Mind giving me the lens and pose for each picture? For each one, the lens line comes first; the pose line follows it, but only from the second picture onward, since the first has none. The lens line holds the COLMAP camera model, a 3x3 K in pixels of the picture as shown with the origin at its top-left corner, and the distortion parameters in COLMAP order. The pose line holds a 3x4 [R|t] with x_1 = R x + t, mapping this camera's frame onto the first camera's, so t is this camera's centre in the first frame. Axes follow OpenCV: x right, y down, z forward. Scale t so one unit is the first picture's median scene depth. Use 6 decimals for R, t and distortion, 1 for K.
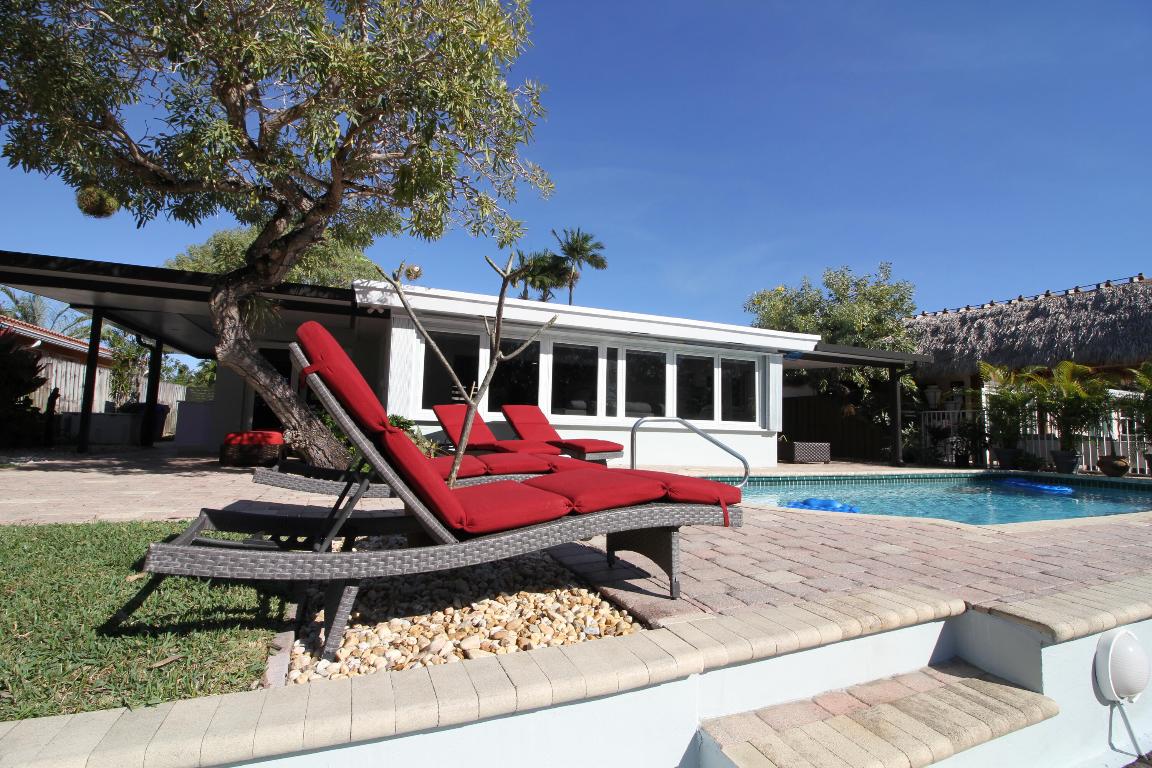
lens RADIAL K [[532.3, 0, 580.2], [0, 532.3, 382.0], [0, 0, 1]] dist [0.001816, -0.014403]
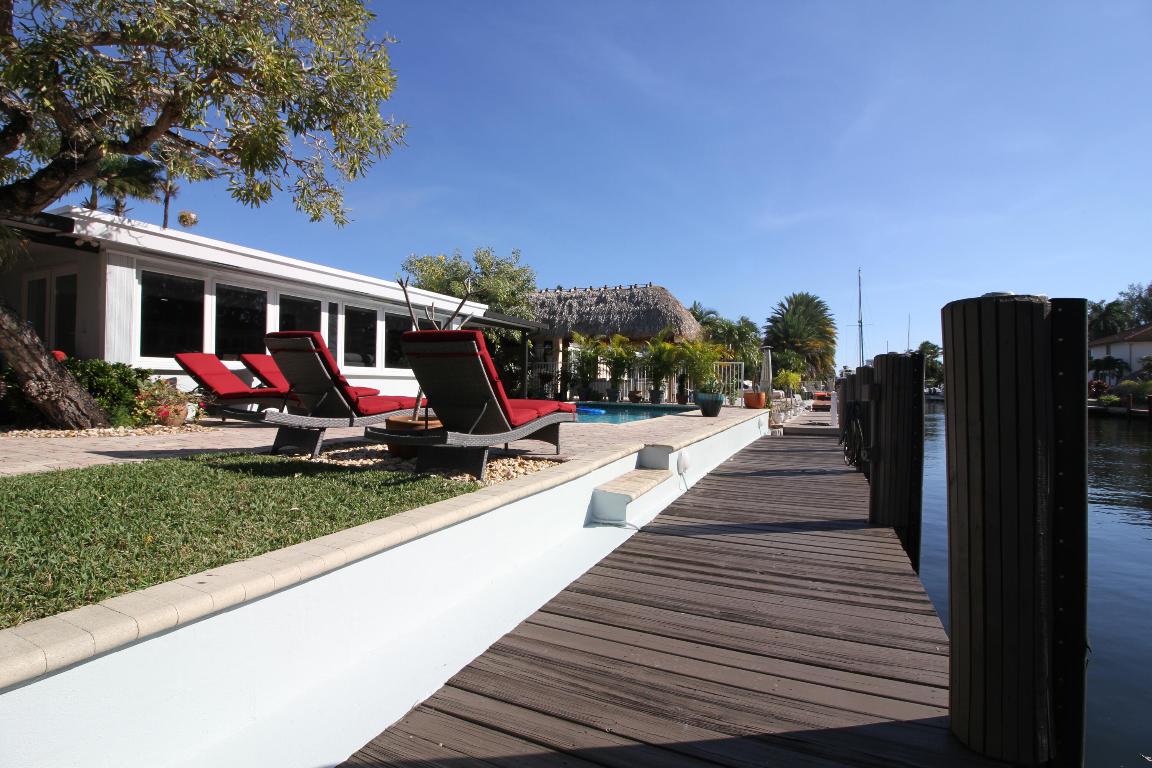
lens RADIAL K [[532.3, 0, 580.2], [0, 532.3, 382.0], [0, 0, 1]] dist [0.001816, -0.014403]
pose [[0.738458, -0.013079, 0.674173, -0.284370], [-0.055195, 0.995284, 0.079767, -0.016461], [-0.672037, -0.096116, 0.734254, -0.149392]]
